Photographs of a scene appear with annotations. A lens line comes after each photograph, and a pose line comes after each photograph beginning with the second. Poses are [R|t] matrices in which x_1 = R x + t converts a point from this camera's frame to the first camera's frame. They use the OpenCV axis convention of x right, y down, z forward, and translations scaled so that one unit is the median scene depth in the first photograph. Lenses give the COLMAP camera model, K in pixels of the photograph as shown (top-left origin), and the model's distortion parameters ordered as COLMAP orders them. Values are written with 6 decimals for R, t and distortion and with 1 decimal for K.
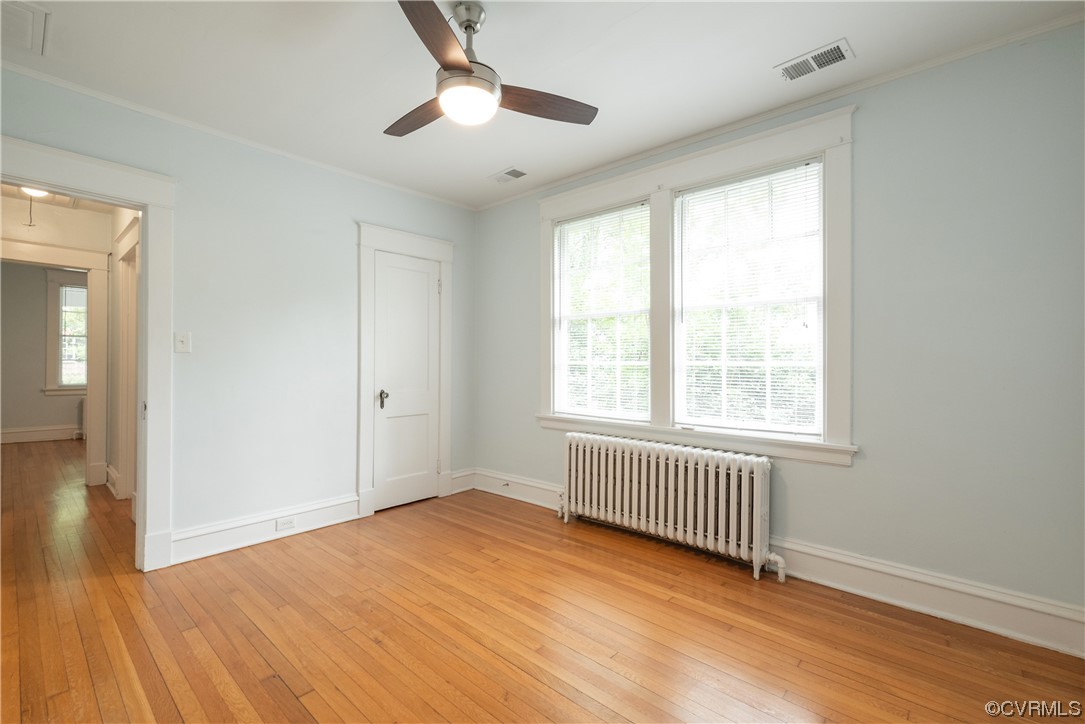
lens RADIAL K [[479.6, 0, 534.1], [0, 479.6, 370.0], [0, 0, 1]] dist [0.006882, -0.000939]
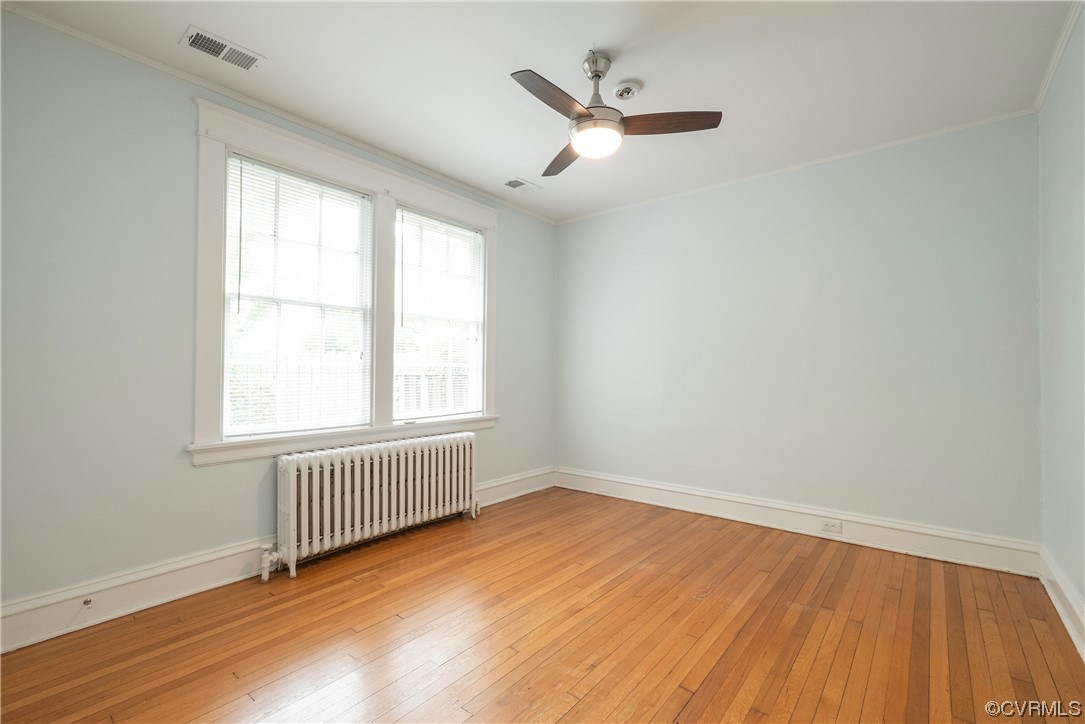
lens RADIAL K [[479.6, 0, 551.4], [0, 479.6, 370.2], [0, 0, 1]] dist [0.006882, -0.000939]
pose [[-0.072191, -0.012093, 0.997318, -0.814043], [0.003430, 0.999918, 0.012372, -0.012995], [-0.997385, 0.004314, -0.072144, 0.752209]]
